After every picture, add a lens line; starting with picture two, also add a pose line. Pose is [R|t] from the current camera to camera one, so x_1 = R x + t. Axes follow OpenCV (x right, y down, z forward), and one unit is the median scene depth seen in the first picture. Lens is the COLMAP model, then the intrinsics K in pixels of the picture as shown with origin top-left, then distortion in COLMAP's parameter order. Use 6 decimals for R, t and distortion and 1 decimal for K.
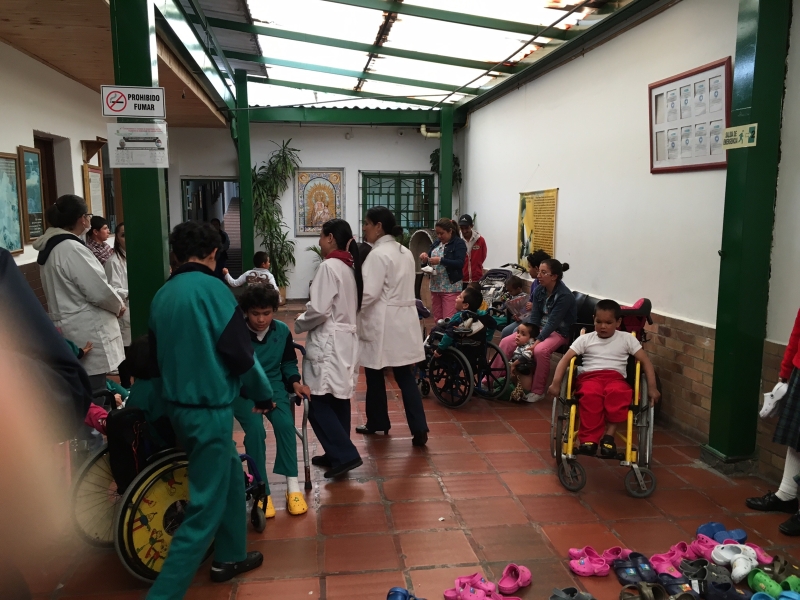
lens RADIAL K [[686.4, 0, 400.0], [0, 686.4, 300.0], [0, 0, 1]] dist [0.092463, -0.116032]
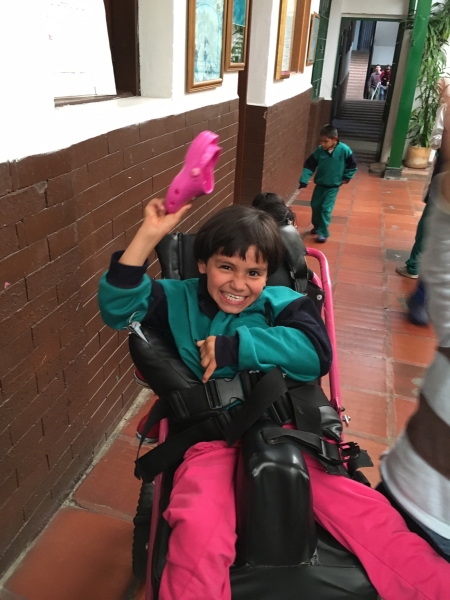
lens RADIAL K [[514.8, 0, 225.0], [0, 514.8, 300.0], [0, 0, 1]] dist [0.092463, -0.116032]
pose [[0.916268, 0.214527, -0.338277, -0.142475], [-0.109522, 0.946489, 0.303585, -0.010250], [0.385302, -0.241117, 0.890733, 0.220153]]
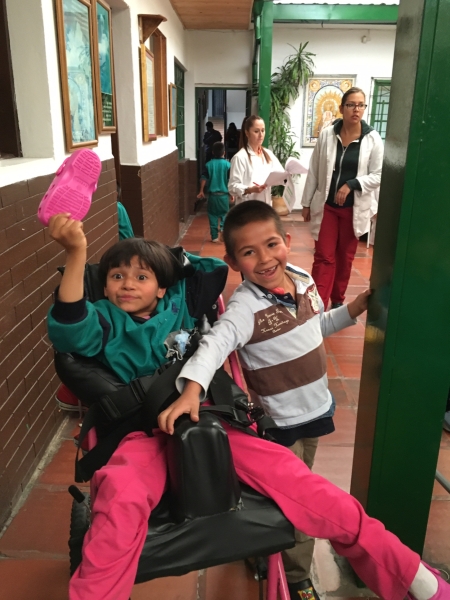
lens RADIAL K [[514.8, 0, 225.0], [0, 514.8, 300.0], [0, 0, 1]] dist [0.092463, -0.116032]
pose [[0.986750, 0.064269, -0.148979, -0.139650], [-0.036777, 0.982900, 0.180432, -0.004603], [0.158028, -0.172562, 0.972239, 0.201231]]
